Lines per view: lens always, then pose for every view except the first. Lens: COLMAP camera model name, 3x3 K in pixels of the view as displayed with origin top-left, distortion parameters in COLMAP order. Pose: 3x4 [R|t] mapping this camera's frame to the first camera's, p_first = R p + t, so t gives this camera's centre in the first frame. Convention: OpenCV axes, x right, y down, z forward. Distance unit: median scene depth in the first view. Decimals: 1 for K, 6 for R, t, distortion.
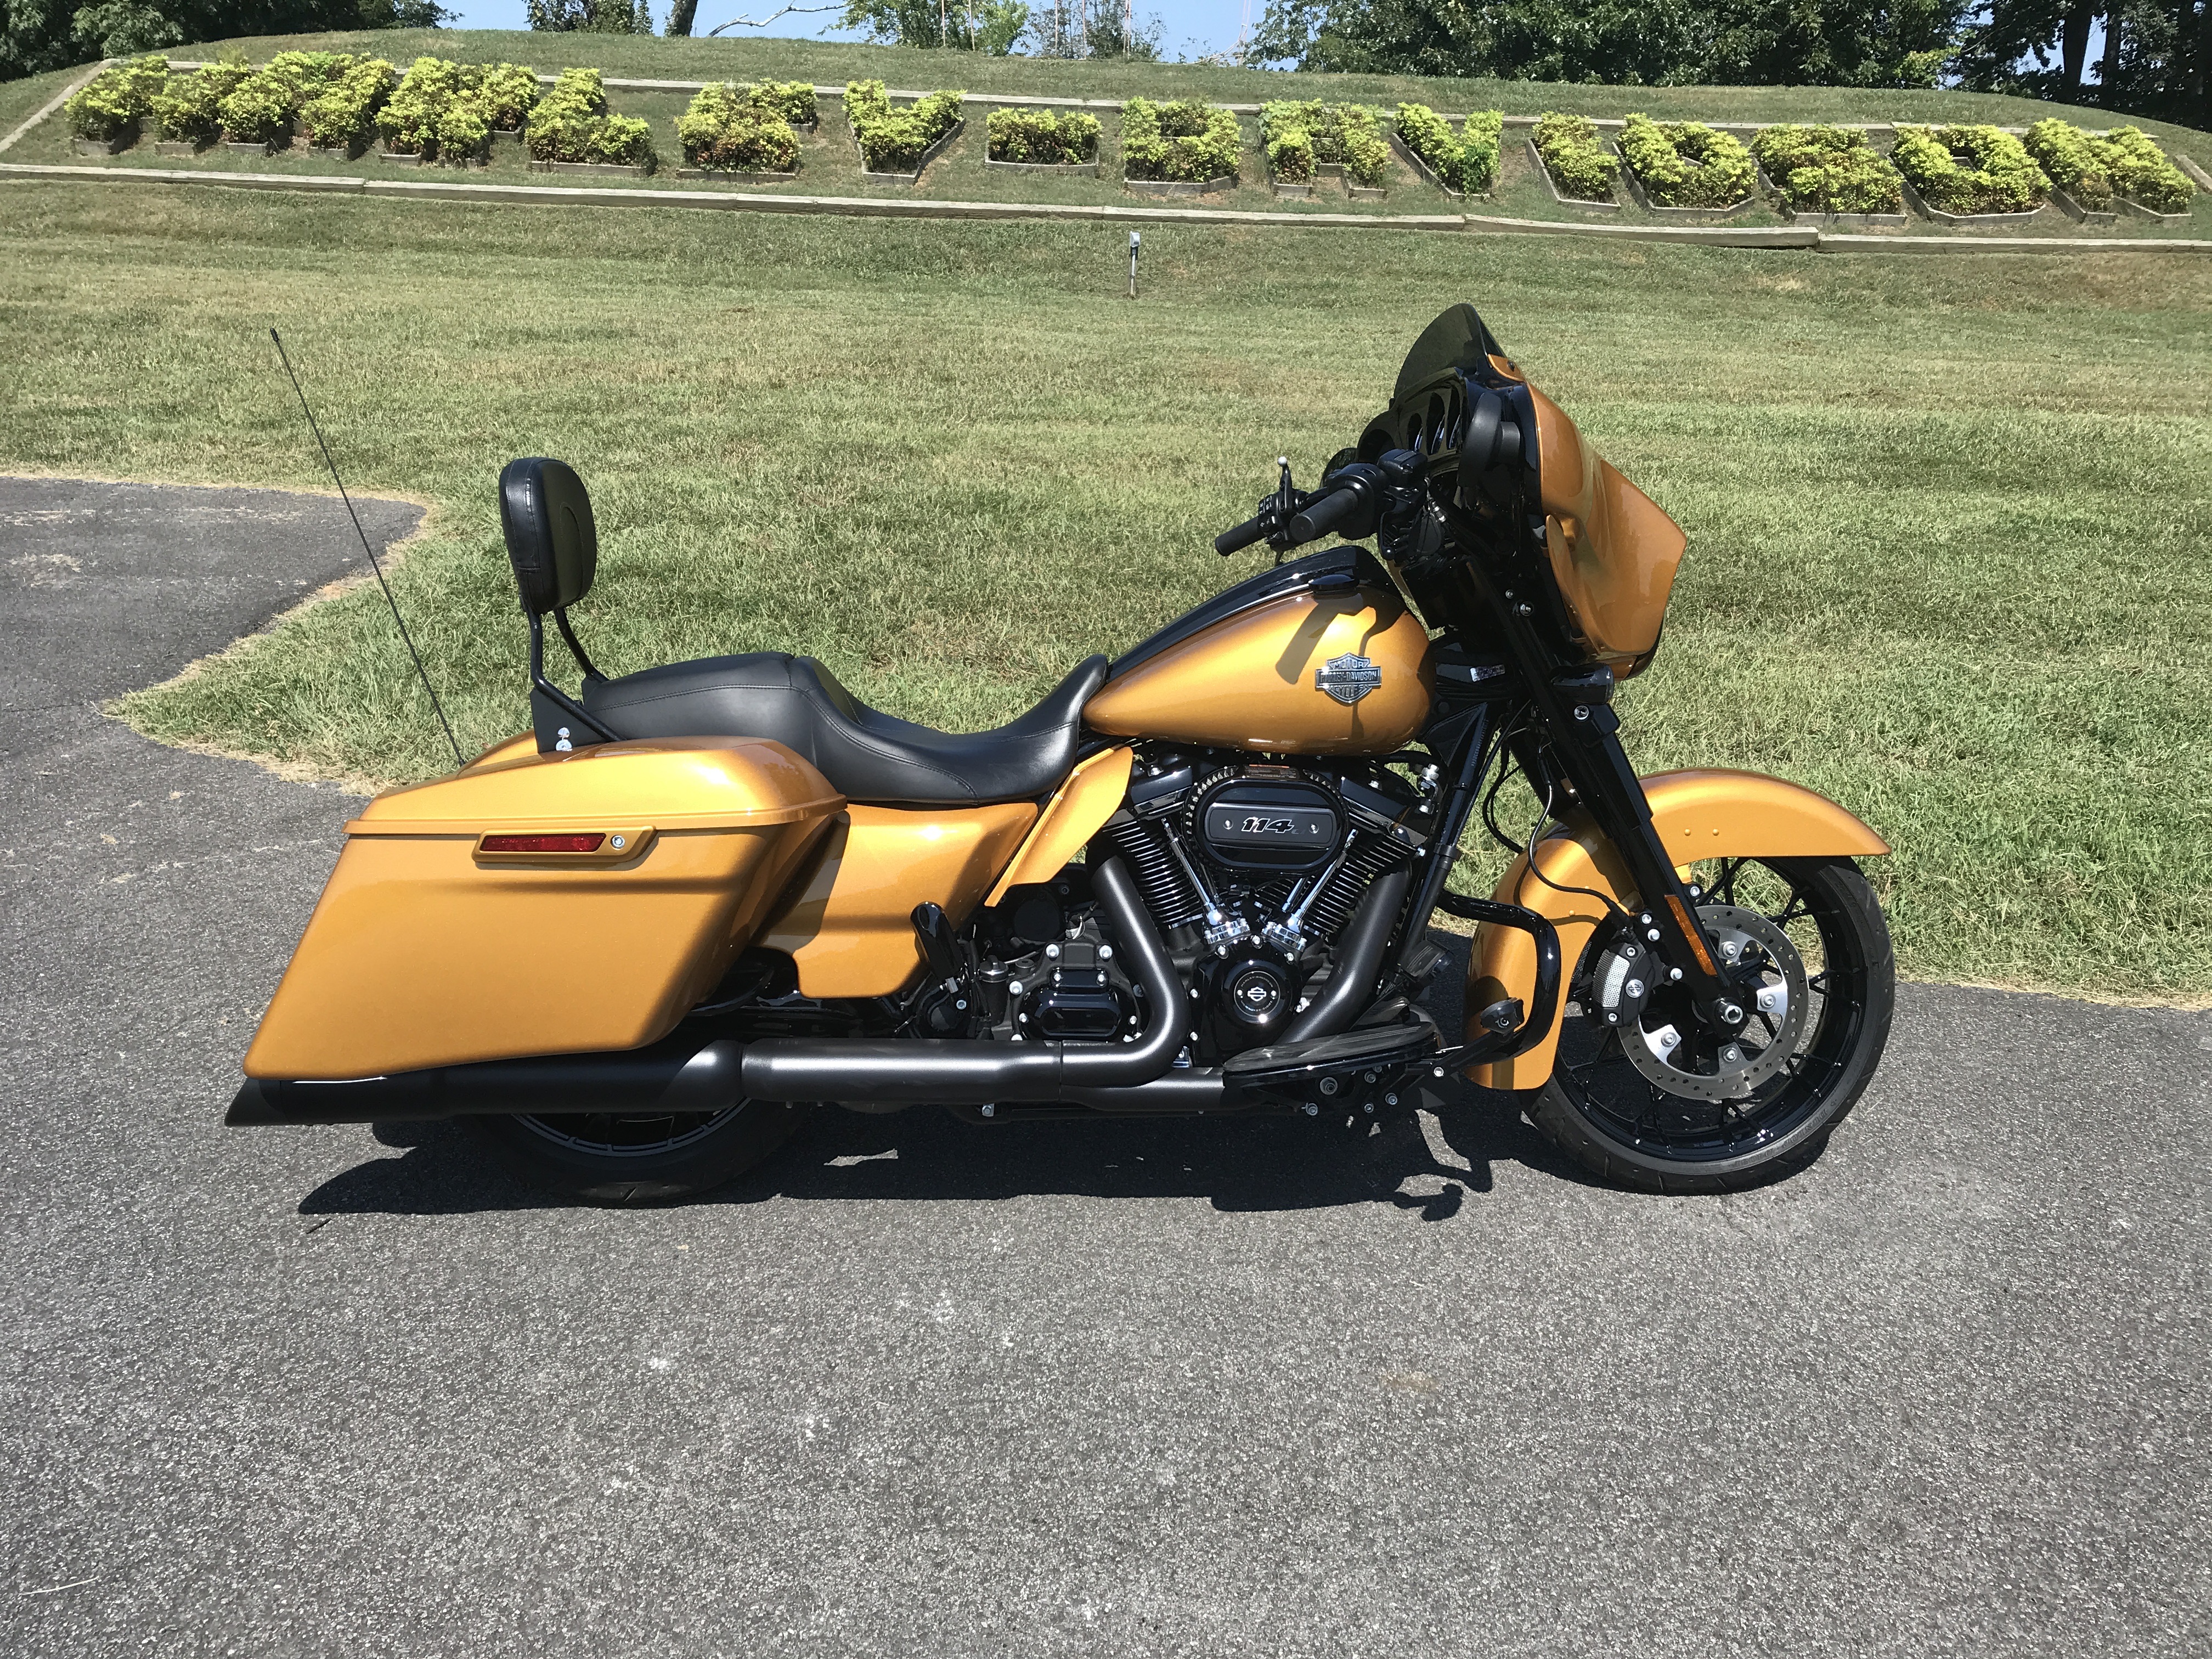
lens RADIAL K [[1815.3, 0, 1094.8], [0, 1815.3, 812.4], [0, 0, 1]] dist [0.011576, 0.013084]
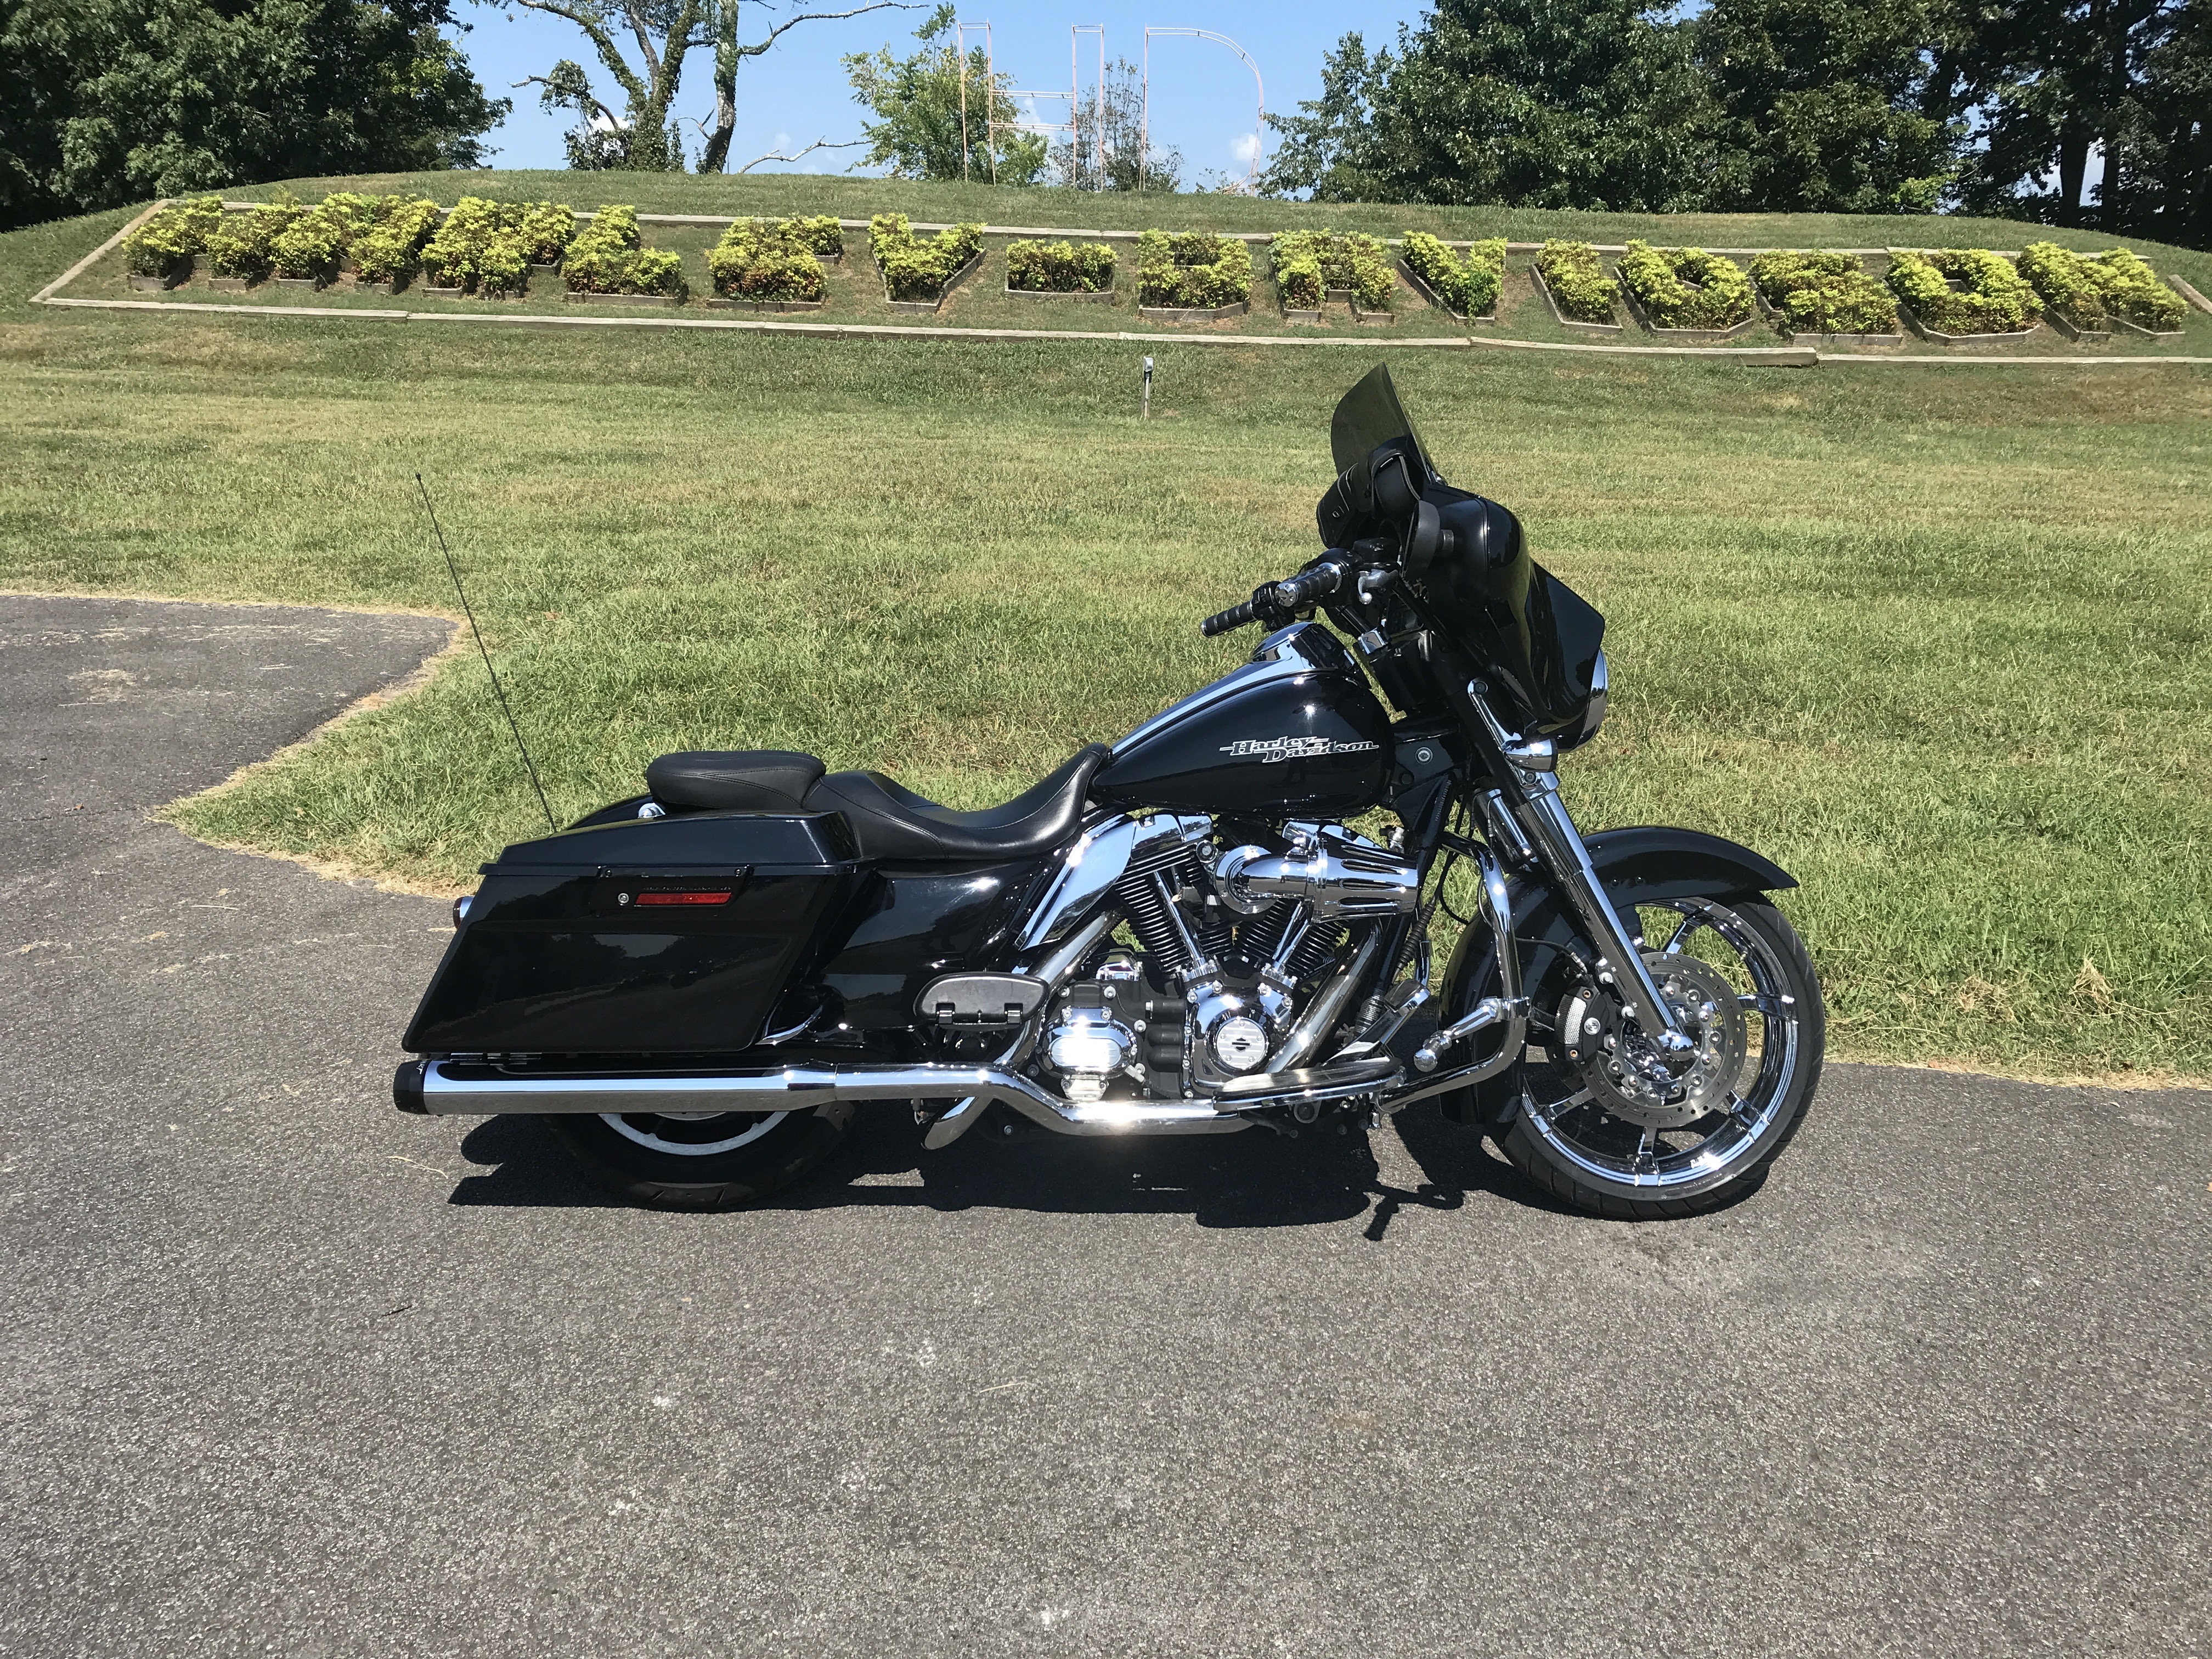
lens RADIAL K [[1815.3, 0, 1091.9], [0, 1815.3, 818.2], [0, 0, 1]] dist [0.011576, 0.013084]
pose [[0.999879, -0.002711, -0.015320, 0.034014], [0.001807, 0.998272, -0.058740, 0.019304], [0.015452, 0.058705, 0.998156, -0.098615]]
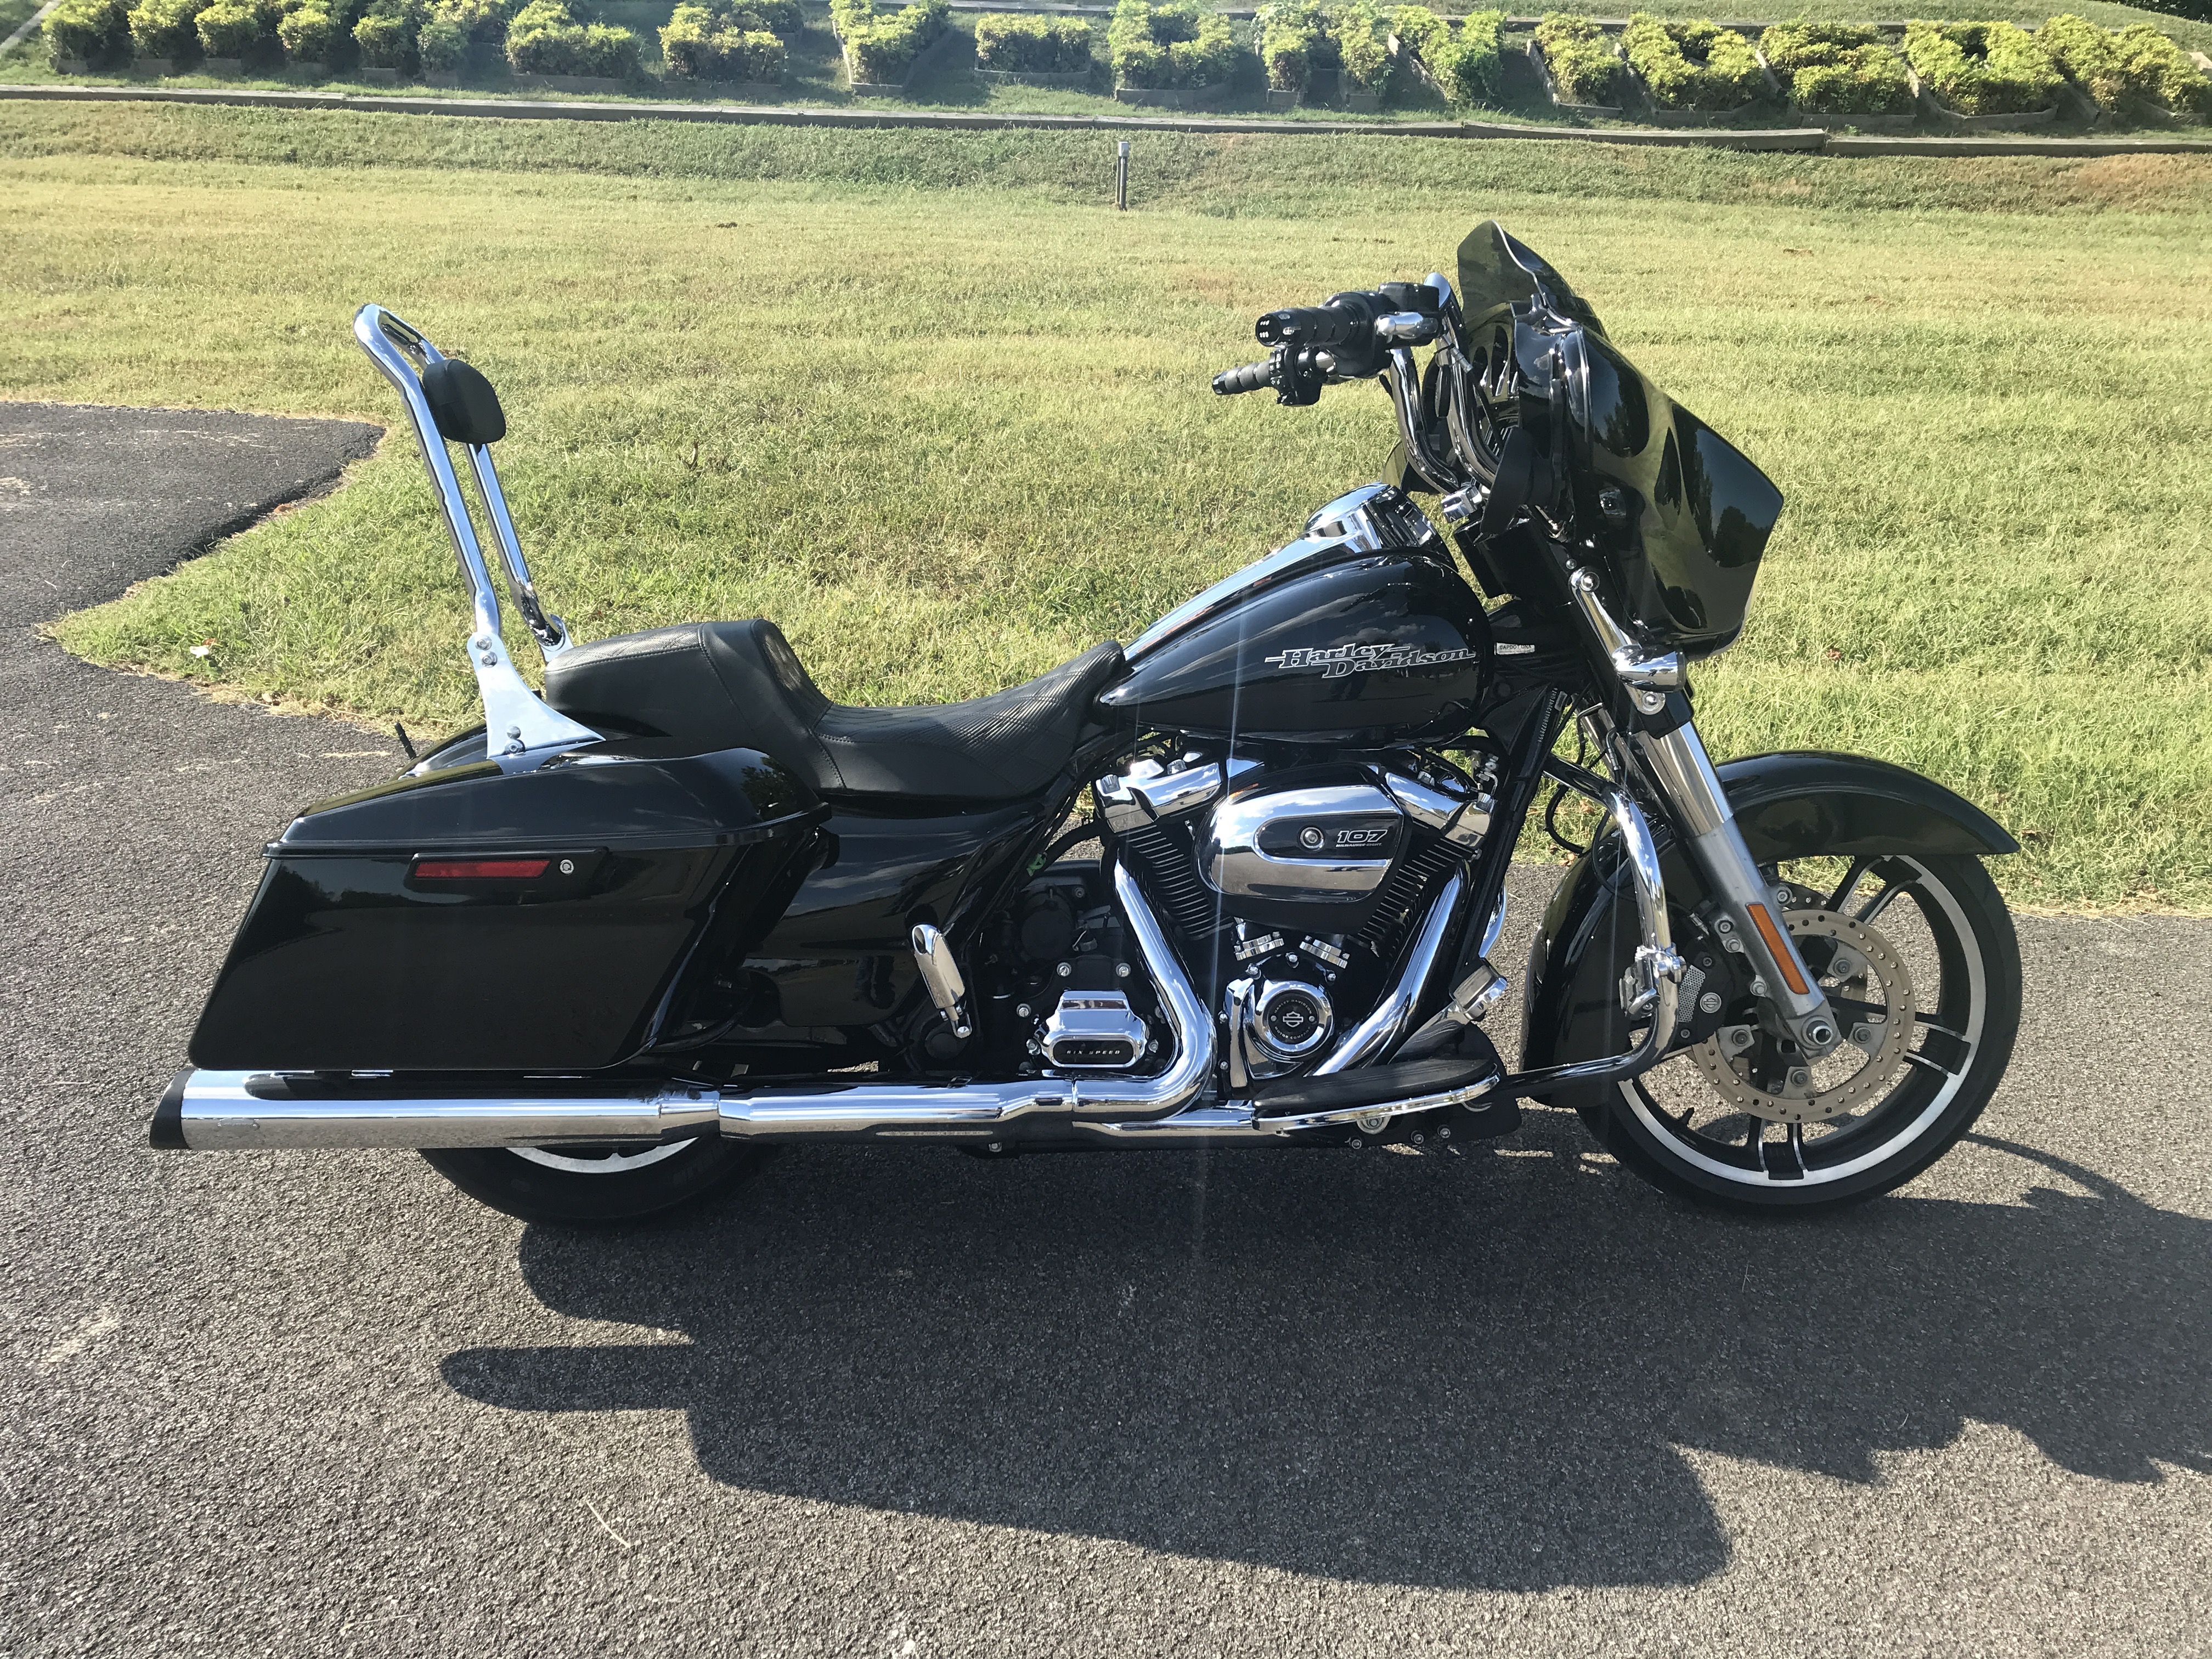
lens RADIAL K [[1815.3, 0, 1095.9], [0, 1815.3, 821.3], [0, 0, 1]] dist [0.011576, 0.013084]
pose [[0.999936, -0.005916, -0.009624, 0.092001], [0.006368, 0.998844, 0.047641, 0.007850], [0.009331, -0.047700, 0.998818, -0.002131]]
